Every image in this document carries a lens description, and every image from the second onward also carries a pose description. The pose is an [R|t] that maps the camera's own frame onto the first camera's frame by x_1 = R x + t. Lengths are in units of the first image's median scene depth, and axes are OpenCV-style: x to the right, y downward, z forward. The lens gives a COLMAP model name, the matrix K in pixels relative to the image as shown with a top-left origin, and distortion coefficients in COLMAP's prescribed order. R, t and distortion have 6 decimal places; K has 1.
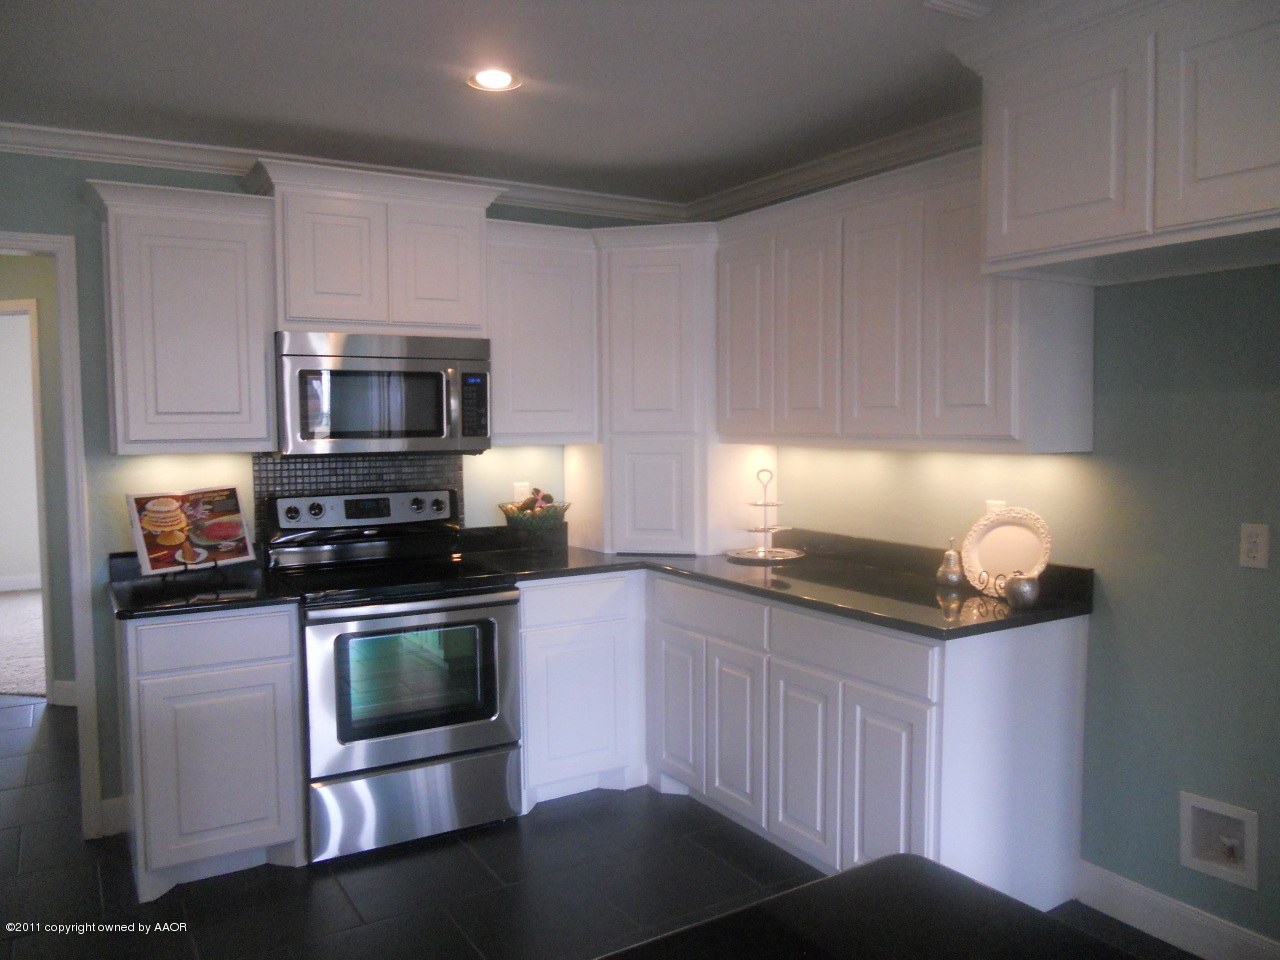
lens RADIAL K [[997.5, 0, 640.0], [0, 997.5, 480.0], [0, 0, 1]] dist [-0.023106, 0.003765]
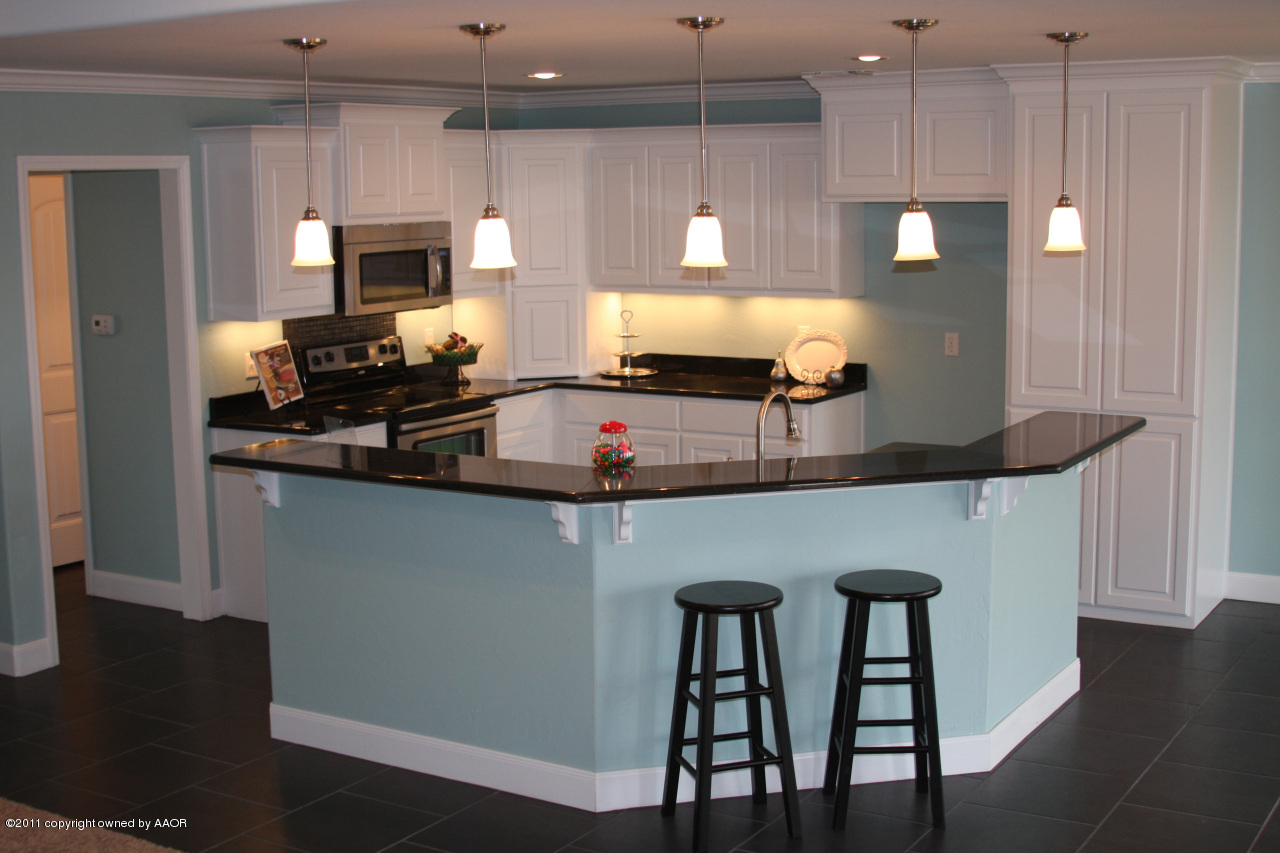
lens RADIAL K [[1650.5, 0, 640.0], [0, 1650.5, 426.5], [0, 0, 1]] dist [-0.025016, -0.009619]
pose [[0.897983, -0.073018, 0.433929, -0.944387], [0.037403, 0.995233, 0.090067, -0.060901], [-0.438437, -0.064648, 0.896434, -1.155272]]
